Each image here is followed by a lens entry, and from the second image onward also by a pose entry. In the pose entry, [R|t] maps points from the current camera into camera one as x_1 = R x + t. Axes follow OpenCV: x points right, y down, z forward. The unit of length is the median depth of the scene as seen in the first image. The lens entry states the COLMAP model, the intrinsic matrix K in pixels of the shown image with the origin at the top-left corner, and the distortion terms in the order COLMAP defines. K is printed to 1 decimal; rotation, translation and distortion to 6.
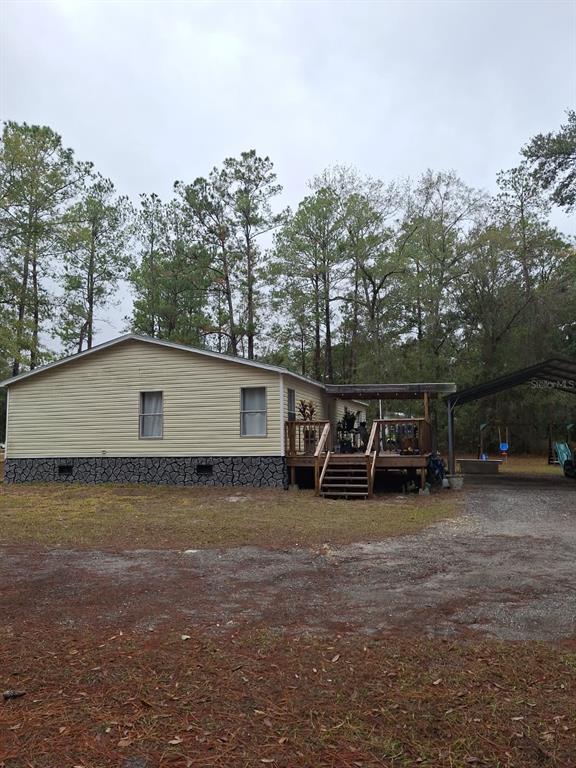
lens RADIAL K [[533.8, 0, 289.5], [0, 533.8, 386.5], [0, 0, 1]] dist [0.115179, -0.143527]
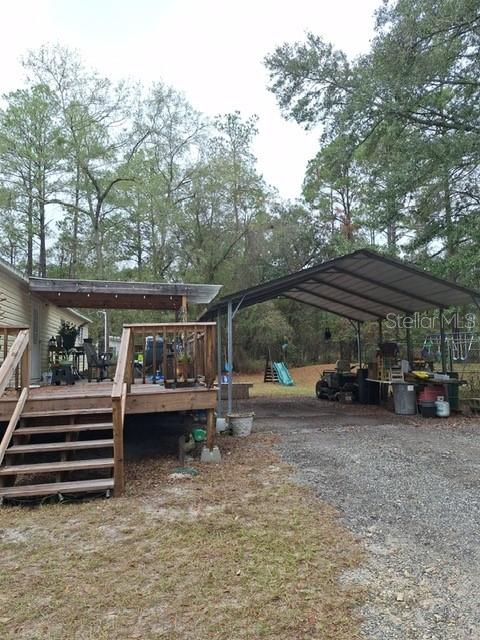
lens RADIAL K [[444.9, 0, 241.2], [0, 444.9, 322.1], [0, 0, 1]] dist [0.115179, -0.143527]
pose [[0.884304, 0.027761, 0.466086, 0.020924], [-0.032220, 0.999480, 0.001599, 0.021361], [-0.465799, -0.016432, 0.884738, 0.213587]]
